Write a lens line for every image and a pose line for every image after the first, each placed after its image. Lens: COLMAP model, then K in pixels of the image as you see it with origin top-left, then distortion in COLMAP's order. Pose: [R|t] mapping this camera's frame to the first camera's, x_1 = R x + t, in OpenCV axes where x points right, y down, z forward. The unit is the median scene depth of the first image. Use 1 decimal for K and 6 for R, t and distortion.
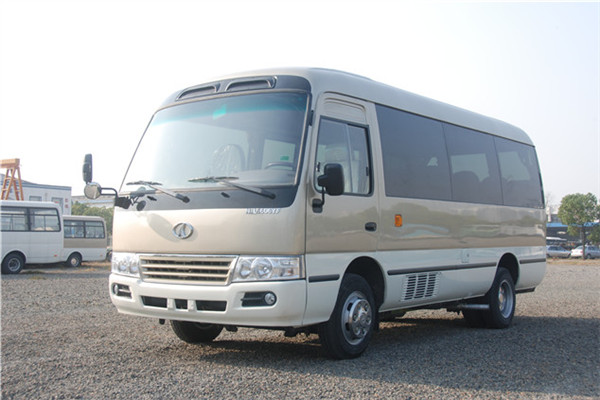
lens RADIAL K [[764.0, 0, 300.0], [0, 764.0, 200.0], [0, 0, 1]] dist [0.113695, 0.004902]
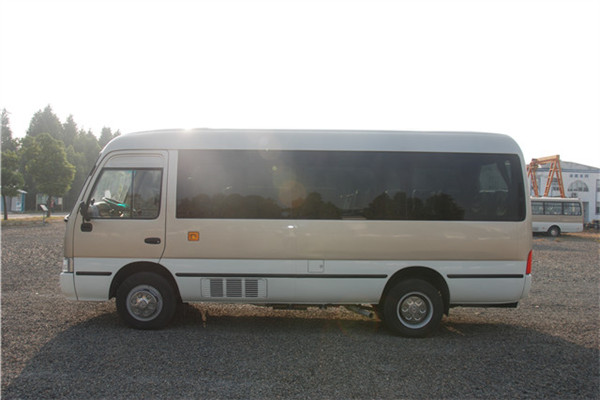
lens RADIAL K [[527.5, 0, 300.0], [0, 527.5, 200.0], [0, 0, 1]] dist [-0.099656, 0.000582]
pose [[0.610718, 0.003762, -0.791839, 1.061952], [0.023398, 0.999466, 0.022794, -0.057770], [0.791503, -0.032448, 0.610304, 0.660279]]
